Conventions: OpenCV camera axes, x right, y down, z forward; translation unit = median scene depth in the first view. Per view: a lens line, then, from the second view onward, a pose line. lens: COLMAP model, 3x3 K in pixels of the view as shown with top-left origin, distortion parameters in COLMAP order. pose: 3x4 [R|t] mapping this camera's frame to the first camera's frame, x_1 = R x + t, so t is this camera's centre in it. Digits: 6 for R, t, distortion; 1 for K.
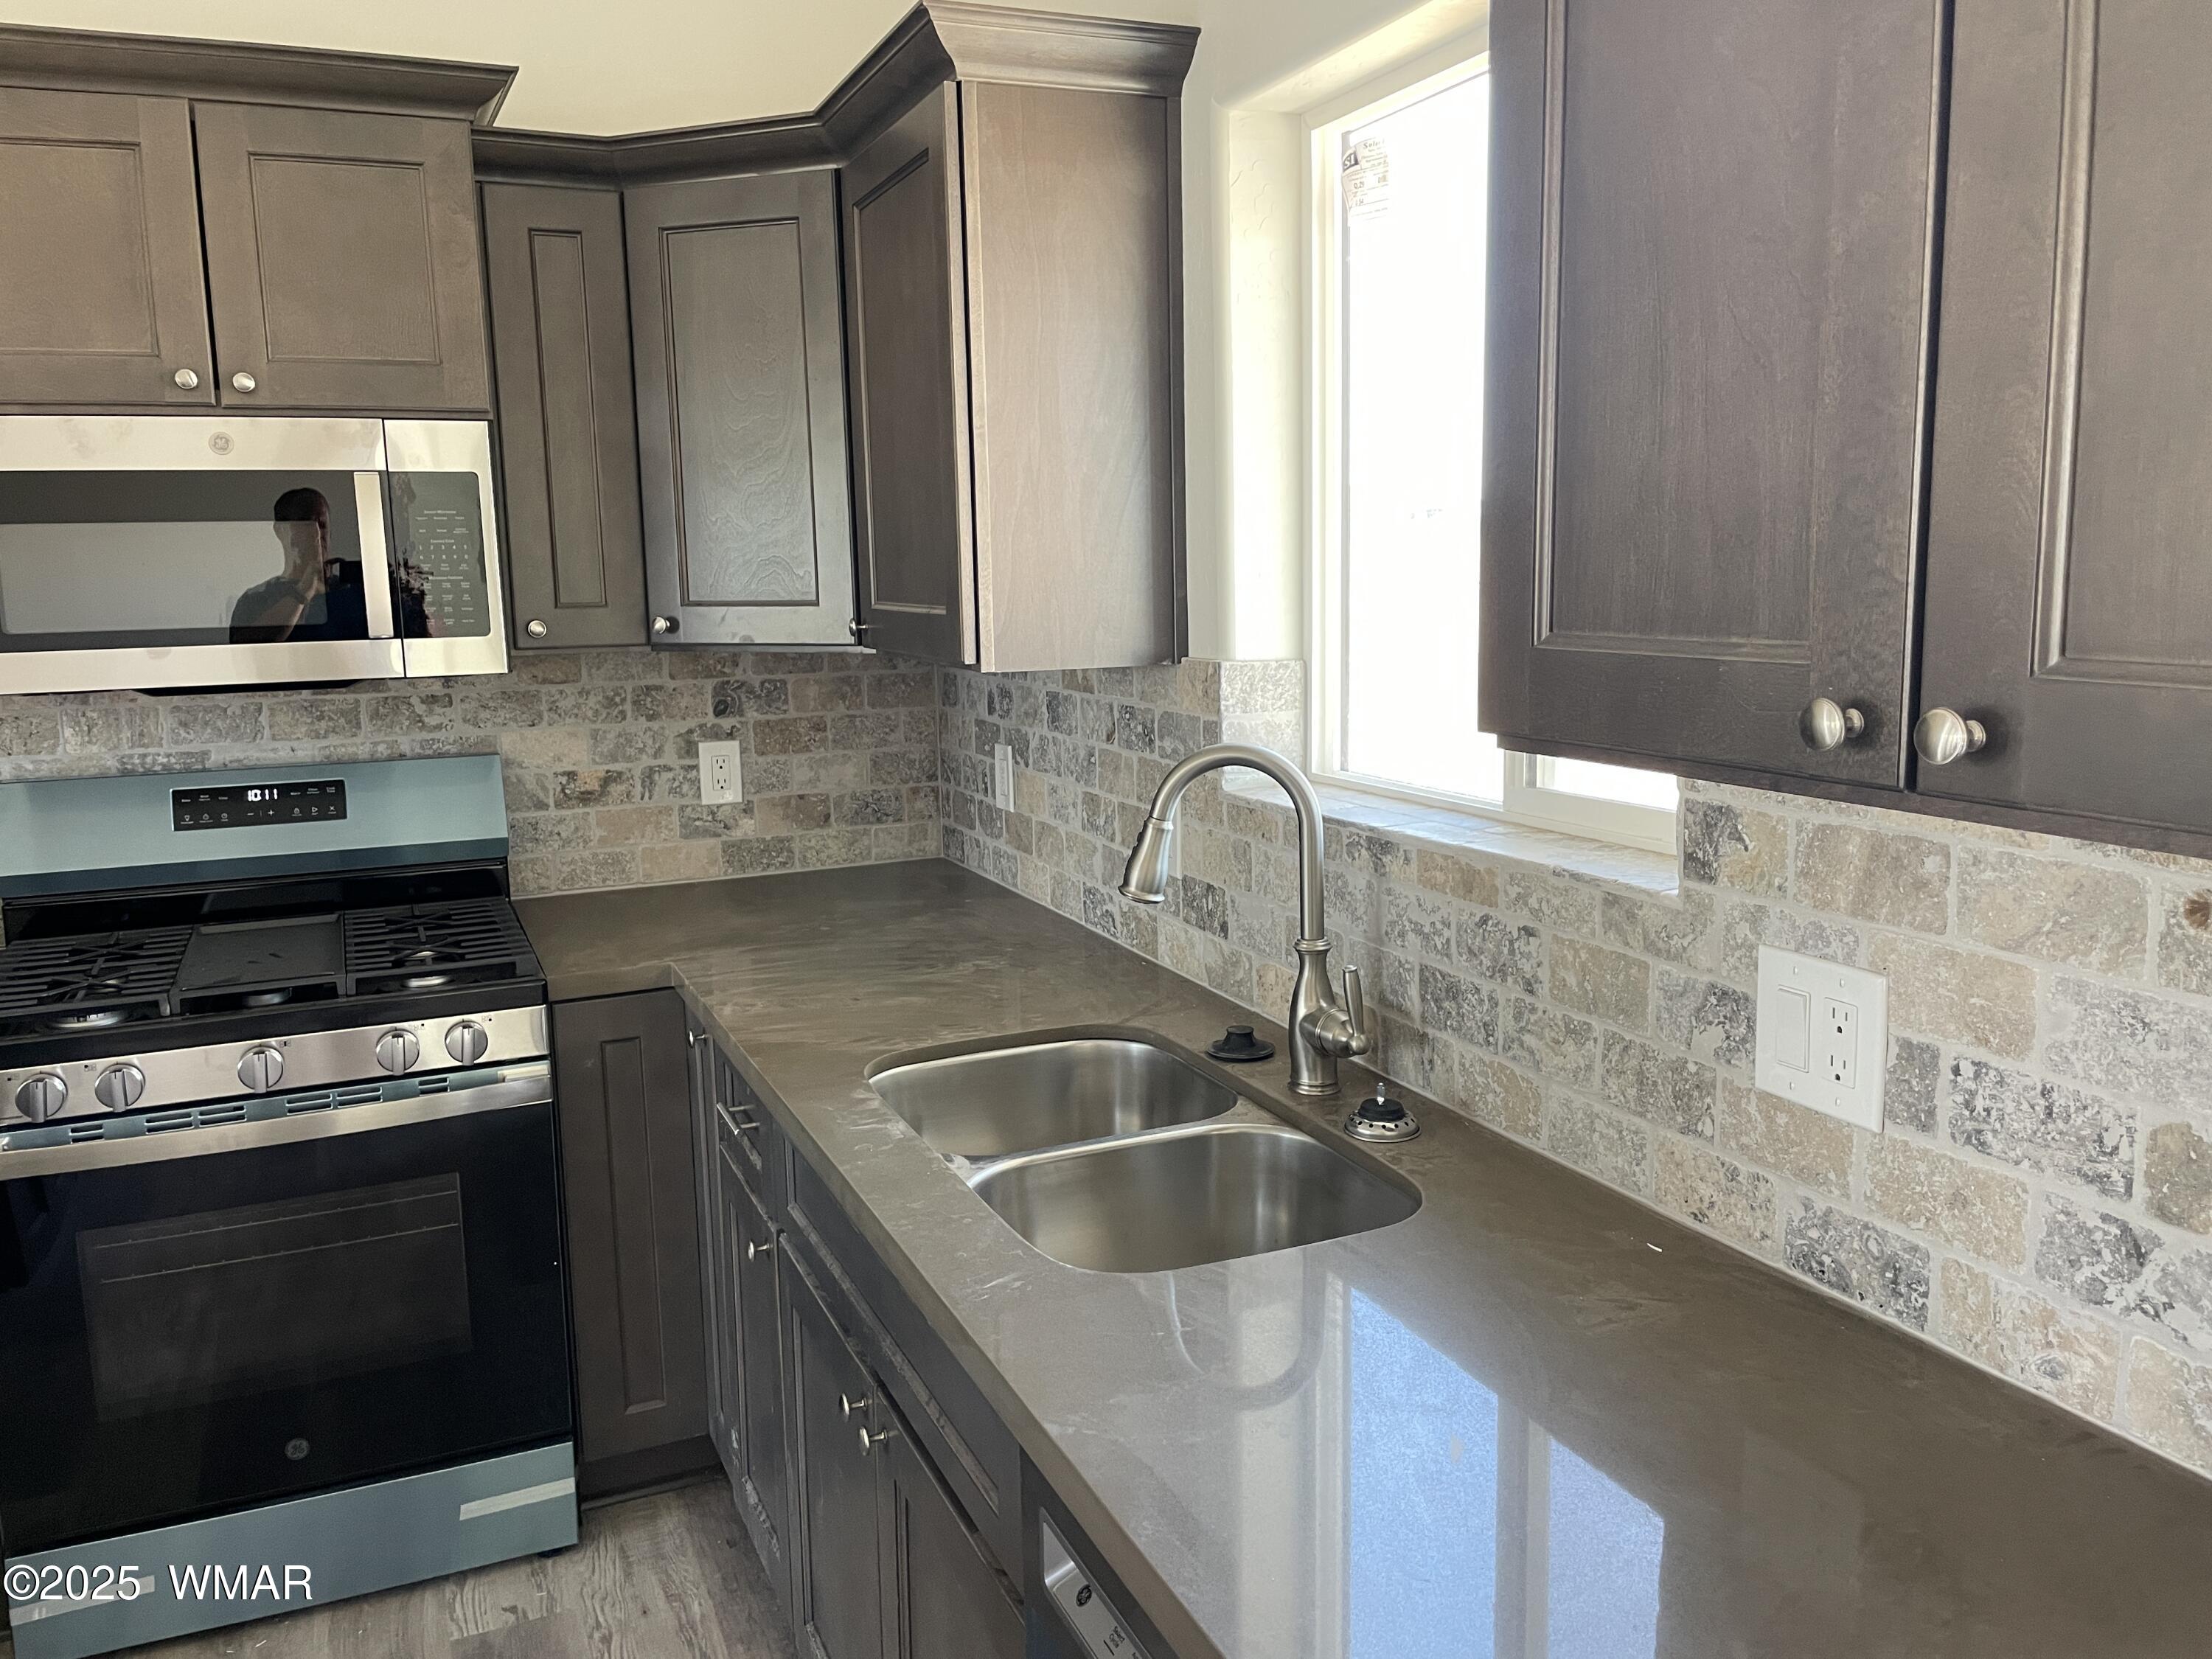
lens RADIAL K [[1708.8, 0, 1107.8], [0, 1708.8, 800.8], [0, 0, 1]] dist [0.084073, -0.125745]
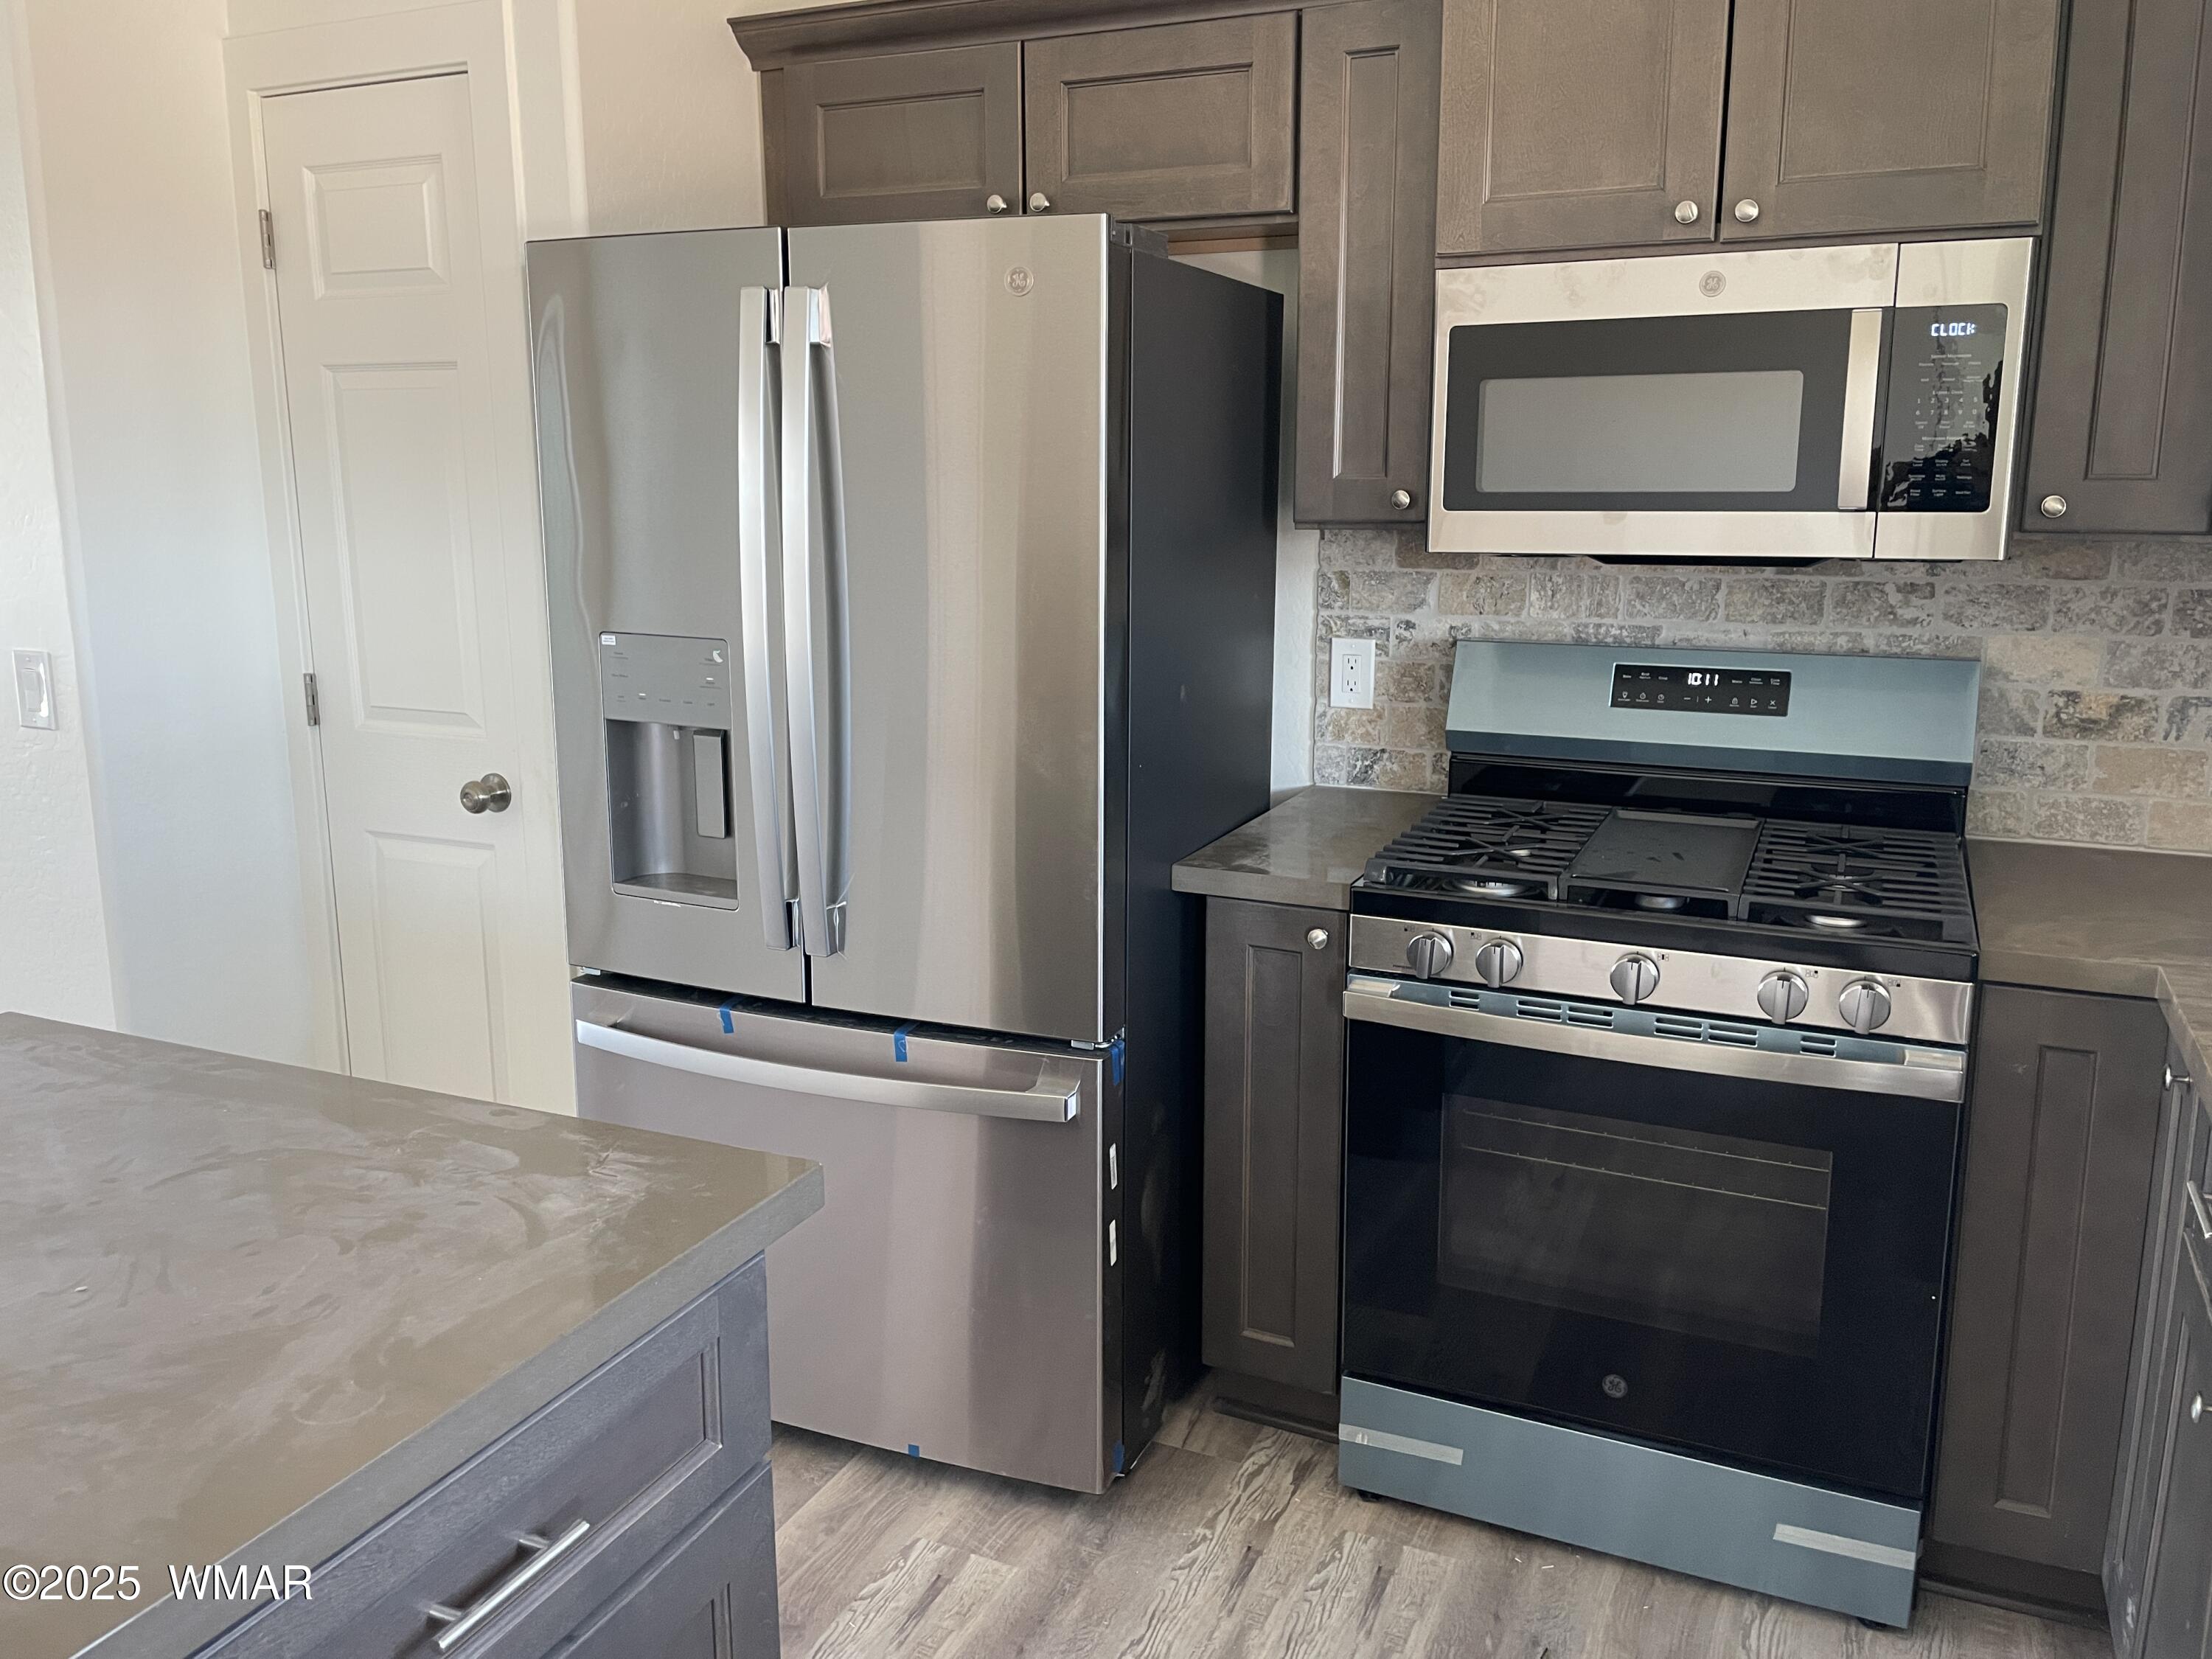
lens RADIAL K [[1708.8, 0, 1107.8], [0, 1708.8, 800.8], [0, 0, 1]] dist [0.084073, -0.125745]
pose [[0.670613, 0.162758, -0.723732, -0.027556], [-0.116924, 0.986630, 0.113537, -0.006811], [0.732535, 0.008482, 0.680677, 0.147505]]
